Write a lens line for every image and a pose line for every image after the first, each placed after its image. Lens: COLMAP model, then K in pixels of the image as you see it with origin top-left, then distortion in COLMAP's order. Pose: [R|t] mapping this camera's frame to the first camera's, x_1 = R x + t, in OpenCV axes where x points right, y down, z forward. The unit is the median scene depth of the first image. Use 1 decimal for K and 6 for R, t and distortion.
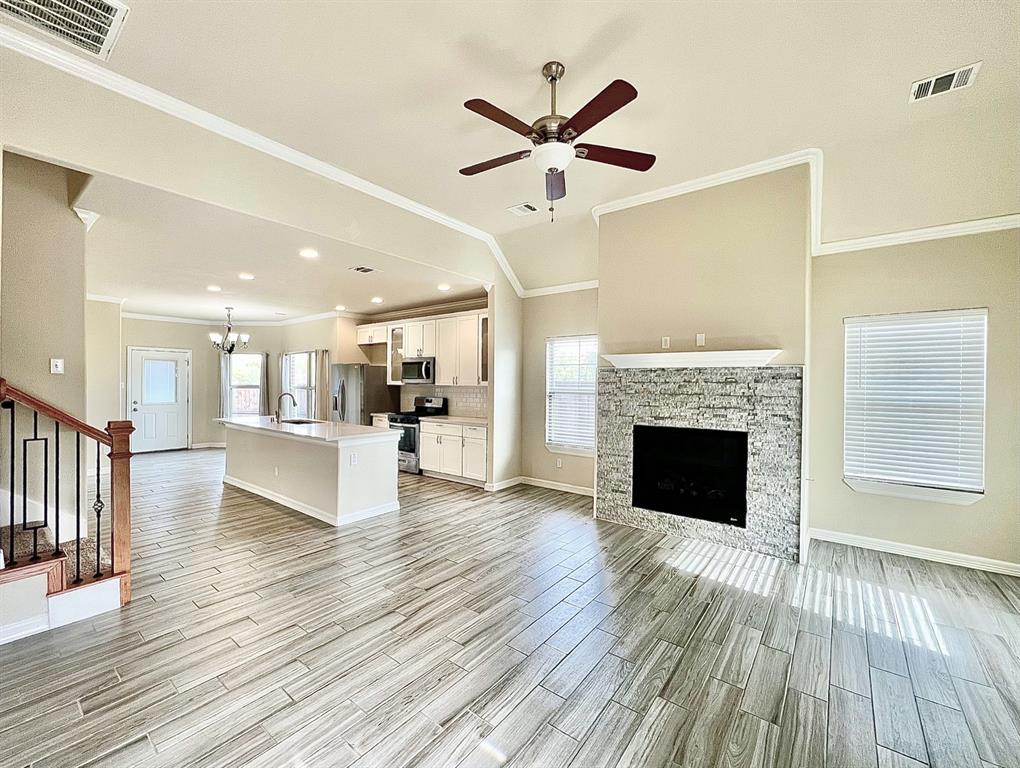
lens RADIAL K [[422.6, 0, 511.2], [0, 422.6, 386.3], [0, 0, 1]] dist [-0.004303, 0.001573]
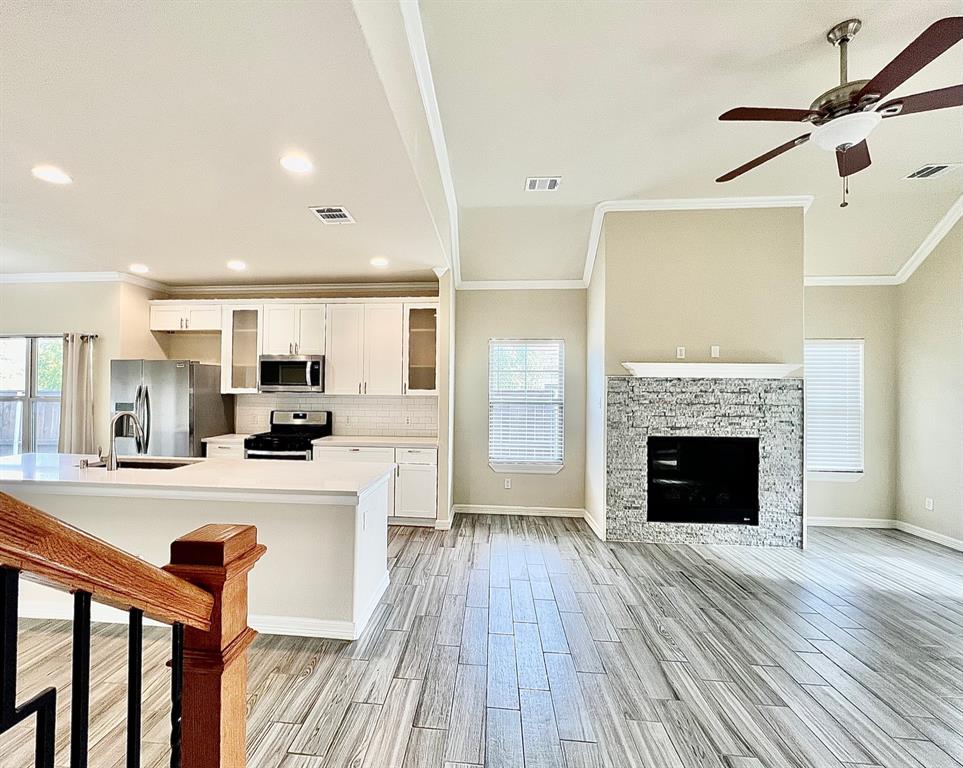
lens RADIAL K [[426.3, 0, 454.3], [0, 426.3, 385.0], [0, 0, 1]] dist [-0.003283, 0.000228]
pose [[0.845121, 0.006252, 0.534539, -0.605153], [0.001644, 0.999896, -0.014294, -0.012277], [-0.534573, 0.012959, 0.845023, 0.416403]]
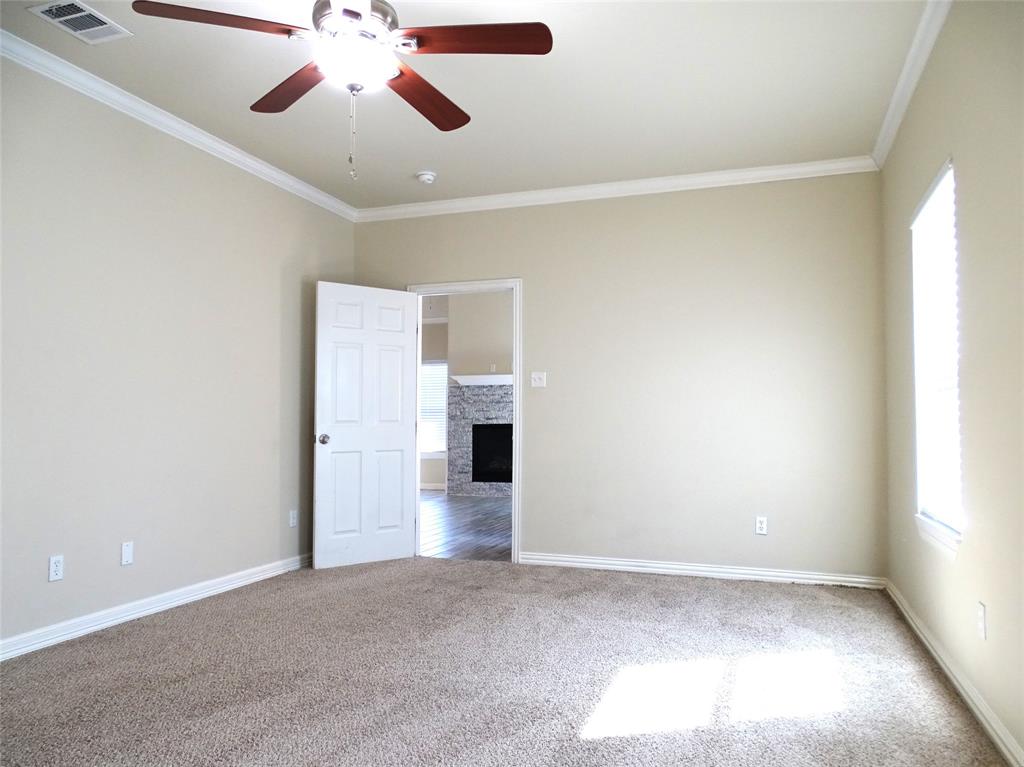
lens RADIAL K [[734.9, 0, 515.4], [0, 734.9, 384.7], [0, 0, 1]] dist [-0.011581, -0.002980]
pose [[0.952631, 0.011080, 0.303928, -0.335246], [0.010458, 0.997552, -0.069146, 0.131070], [-0.303950, 0.069048, 0.950183, -1.436851]]
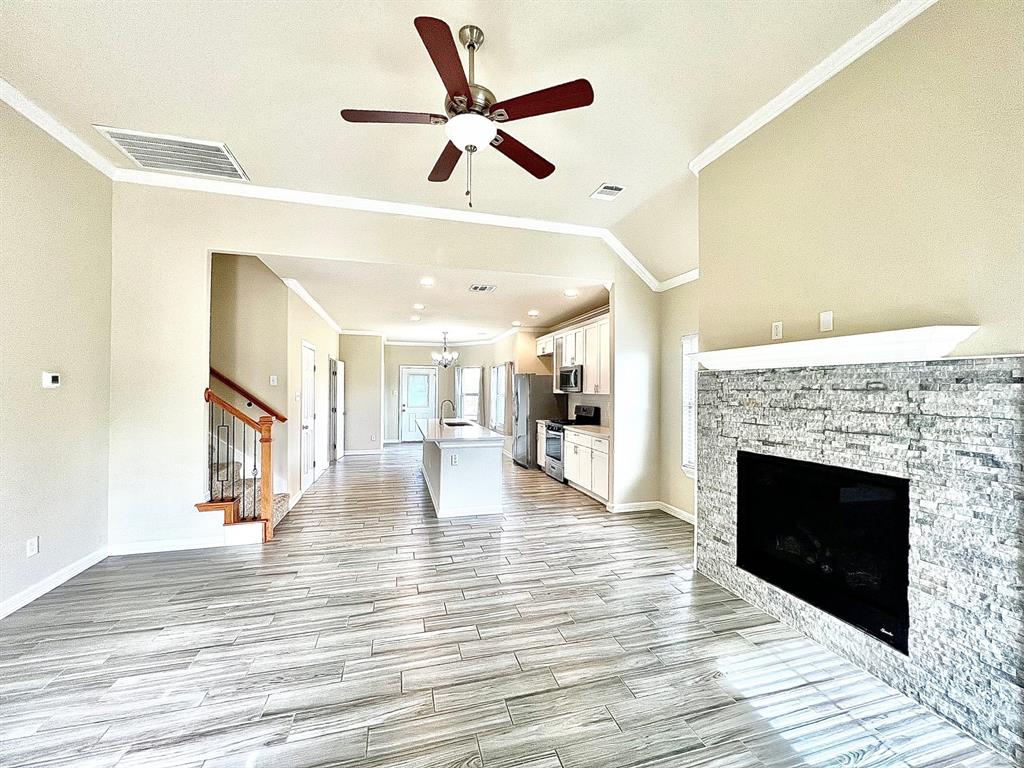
lens RADIAL K [[411.3, 0, 511.7], [0, 411.3, 385.7], [0, 0, 1]] dist [0.000054, -0.000188]
pose [[0.803843, -0.008354, -0.594783, 0.398254], [-0.005284, 0.999762, -0.021184, -0.000075], [0.594818, 0.020172, 0.803607, 0.221171]]
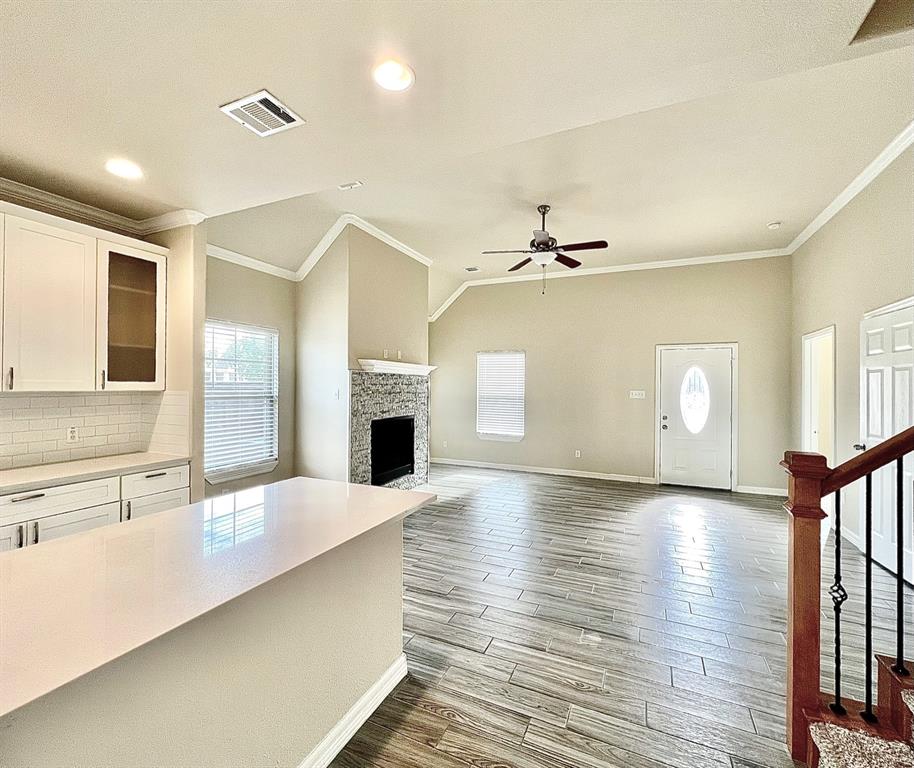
lens RADIAL K [[416.2, 0, 455.1], [0, 416.2, 383.5], [0, 0, 1]] dist [-0.003900, -0.001603]
pose [[-0.226468, -0.002239, 0.974016, -0.895429], [0.001396, 0.999996, 0.002624, -0.014329], [-0.974018, 0.001954, -0.226464, 1.039695]]
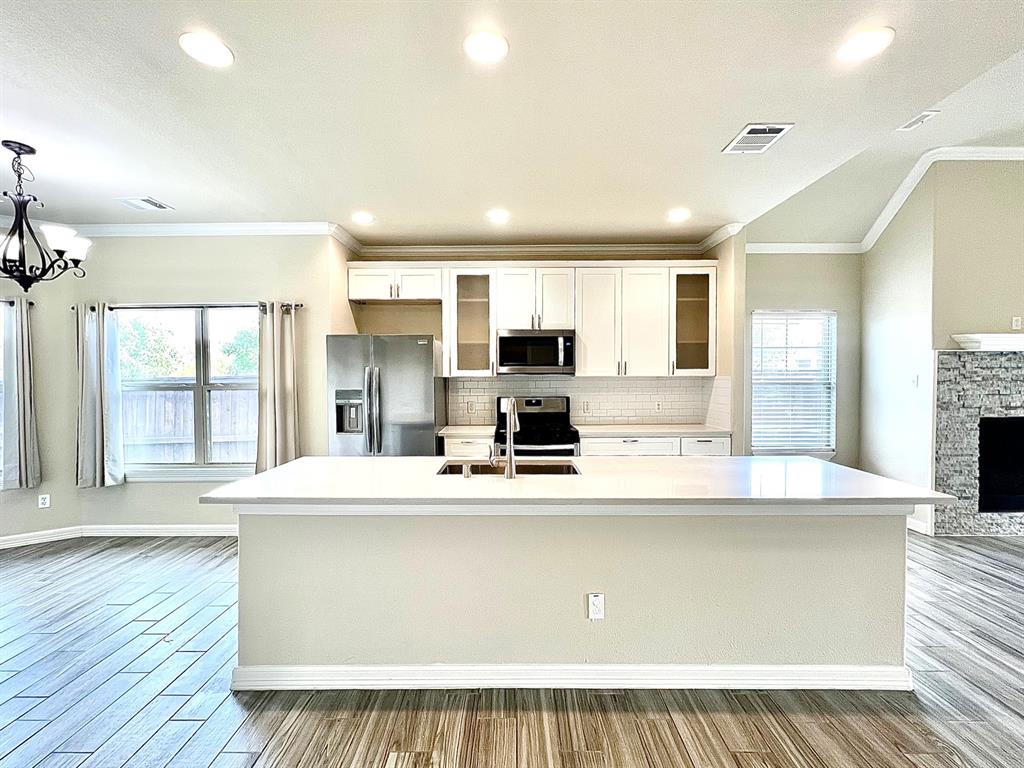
lens RADIAL K [[440.0, 0, 510.1], [0, 440.0, 384.4], [0, 0, 1]] dist [-0.000260, 0.000231]
pose [[0.793207, -0.022458, 0.608538, -1.011384], [0.014276, 0.999731, 0.018287, -0.005835], [-0.608785, -0.005817, 0.793314, 0.877266]]
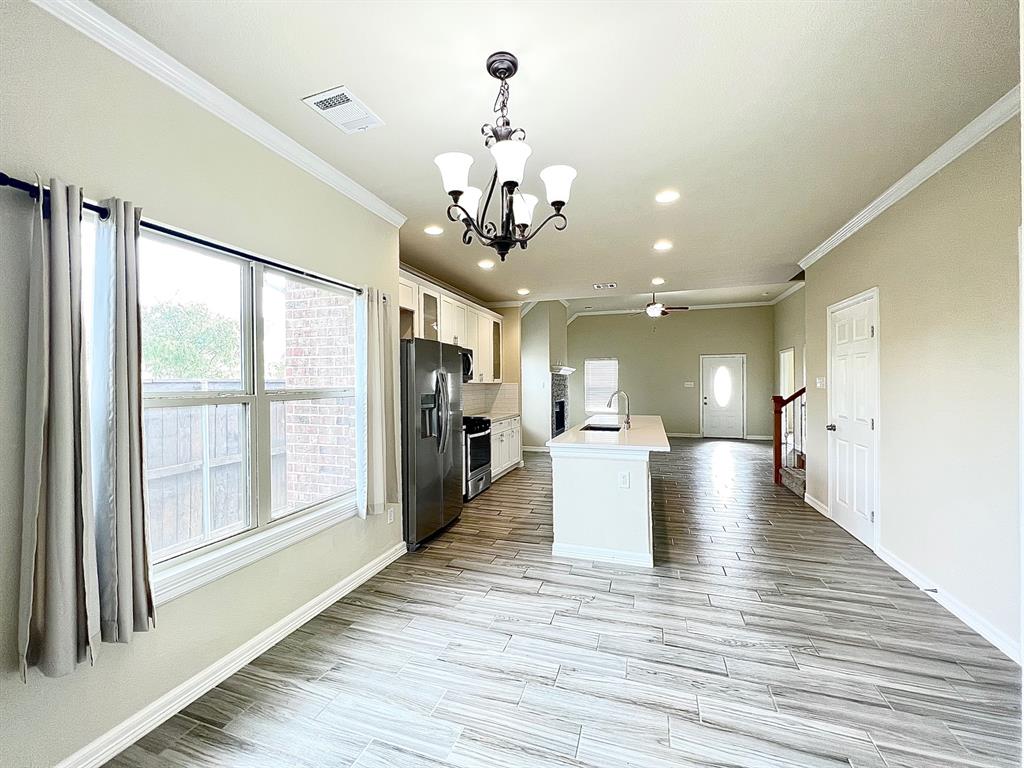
lens RADIAL K [[411.3, 0, 509.5], [0, 411.3, 382.8], [0, 0, 1]] dist [0.000054, -0.000188]
pose [[-0.327607, -0.000955, 0.944814, -1.562923], [0.014034, 0.999884, 0.005876, -0.009261], [-0.944710, 0.015184, -0.327556, 1.884979]]
